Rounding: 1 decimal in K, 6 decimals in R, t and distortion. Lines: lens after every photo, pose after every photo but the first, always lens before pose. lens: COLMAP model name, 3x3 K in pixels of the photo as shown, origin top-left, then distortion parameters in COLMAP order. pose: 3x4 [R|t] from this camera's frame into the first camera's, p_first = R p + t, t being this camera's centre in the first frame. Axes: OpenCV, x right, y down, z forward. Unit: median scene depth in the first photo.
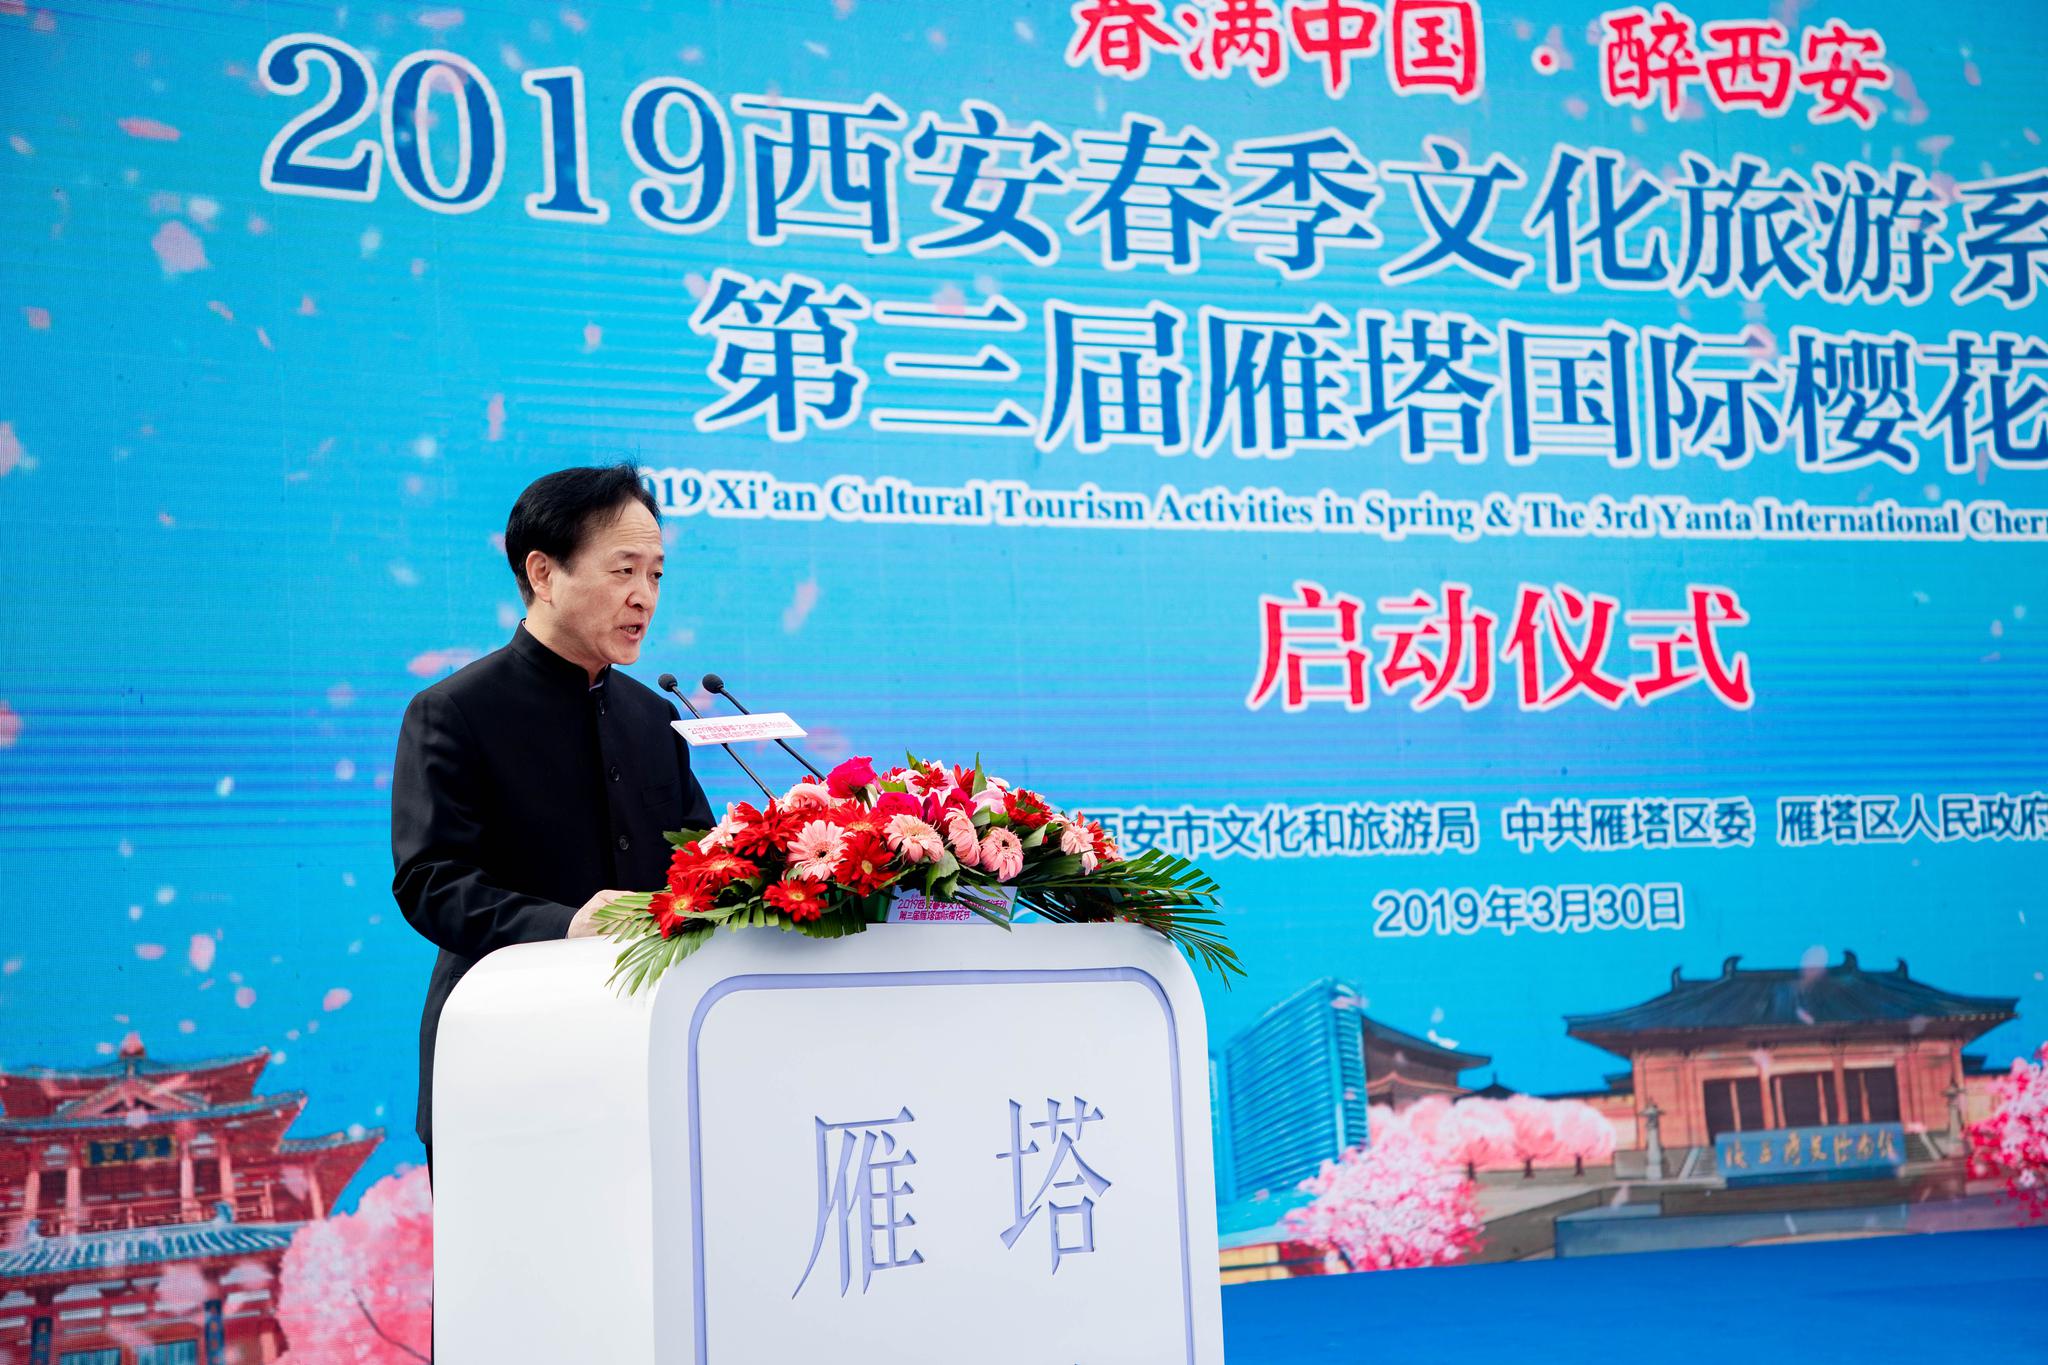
lens RADIAL K [[3525.0, 0, 1024.0], [0, 3525.0, 682.5], [0, 0, 1]] dist [0.320654, 0.105085]
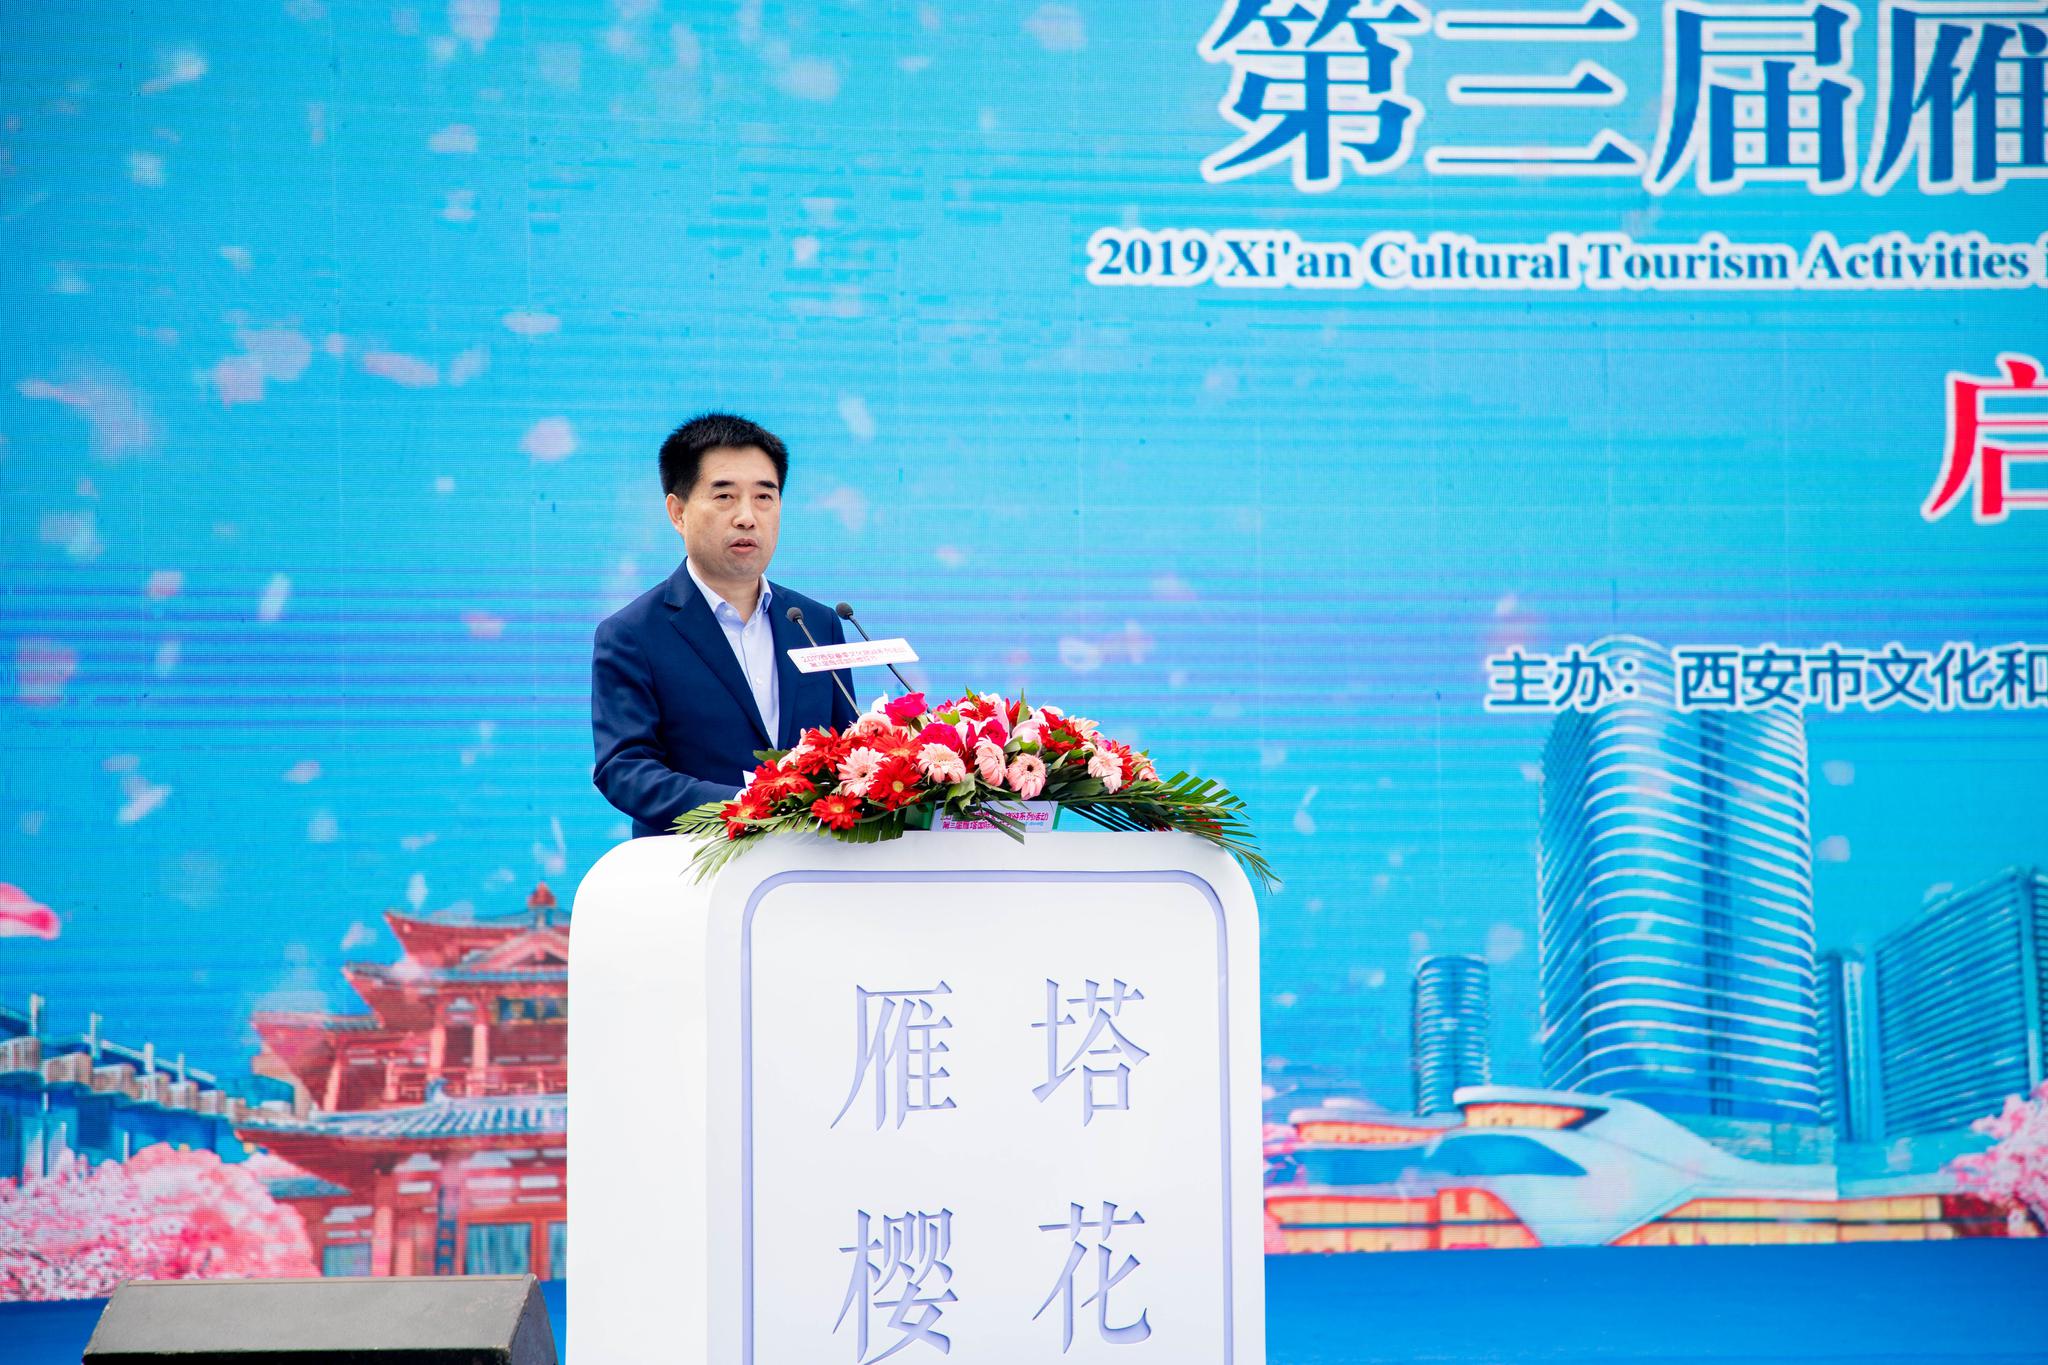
lens RADIAL K [[6482.8, 0, 1024.0], [0, 6482.8, 682.5], [0, 0, 1]] dist [0.954577, -1.133469]
pose [[0.973993, 0.025065, -0.225188, 0.208087], [-0.009781, 0.997587, 0.068734, -0.057412], [0.226368, -0.064743, 0.971888, -0.487448]]
